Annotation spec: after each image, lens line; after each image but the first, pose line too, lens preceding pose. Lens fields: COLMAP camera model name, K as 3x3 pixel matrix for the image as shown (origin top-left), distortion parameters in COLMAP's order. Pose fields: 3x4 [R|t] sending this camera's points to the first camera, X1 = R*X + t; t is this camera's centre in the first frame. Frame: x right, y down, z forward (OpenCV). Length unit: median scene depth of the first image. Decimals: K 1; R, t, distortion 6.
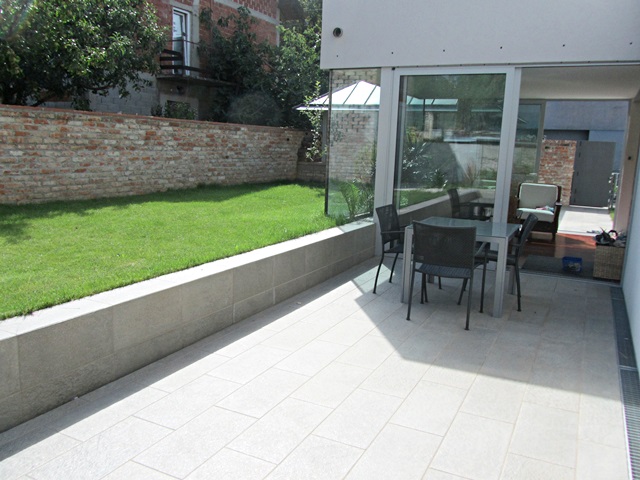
lens RADIAL K [[533.3, 0, 320.4], [0, 533.3, 238.8], [0, 0, 1]] dist [-0.021931, -0.001422]
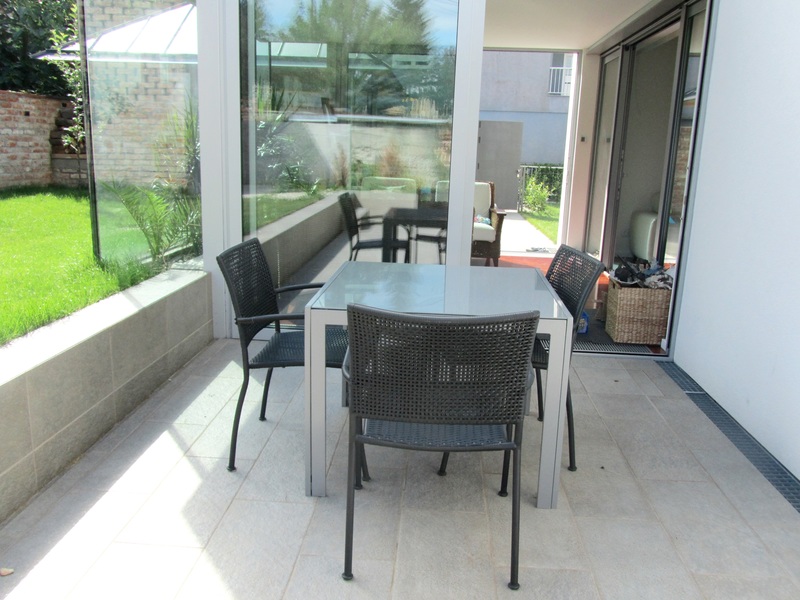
lens RADIAL K [[666.6, 0, 399.3], [0, 666.6, 298.4], [0, 0, 1]] dist [-0.021931, -0.001422]
pose [[0.919270, -0.092070, 0.382709, 0.020980], [0.066845, 0.994653, 0.078724, -0.029610], [-0.387911, -0.046786, 0.920509, 0.274730]]
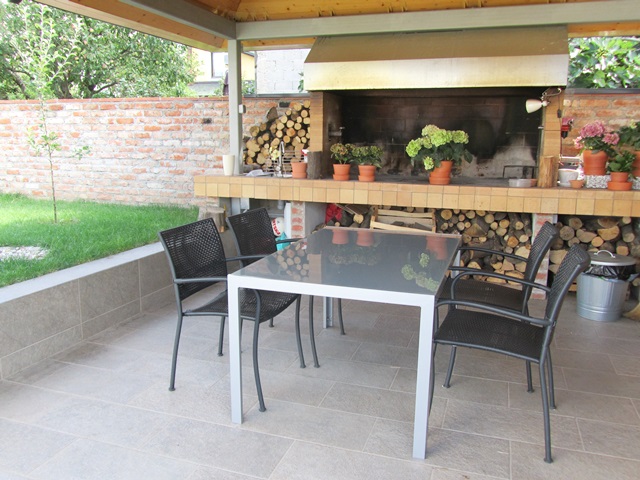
lens RADIAL K [[533.3, 0, 320.5], [0, 533.3, 239.5], [0, 0, 1]] dist [-0.021931, -0.001422]
pose [[0.148012, 0.152000, -0.977235, 0.576368], [-0.179213, 0.975882, 0.124646, -0.222443], [0.972613, 0.156684, 0.171683, 1.422870]]
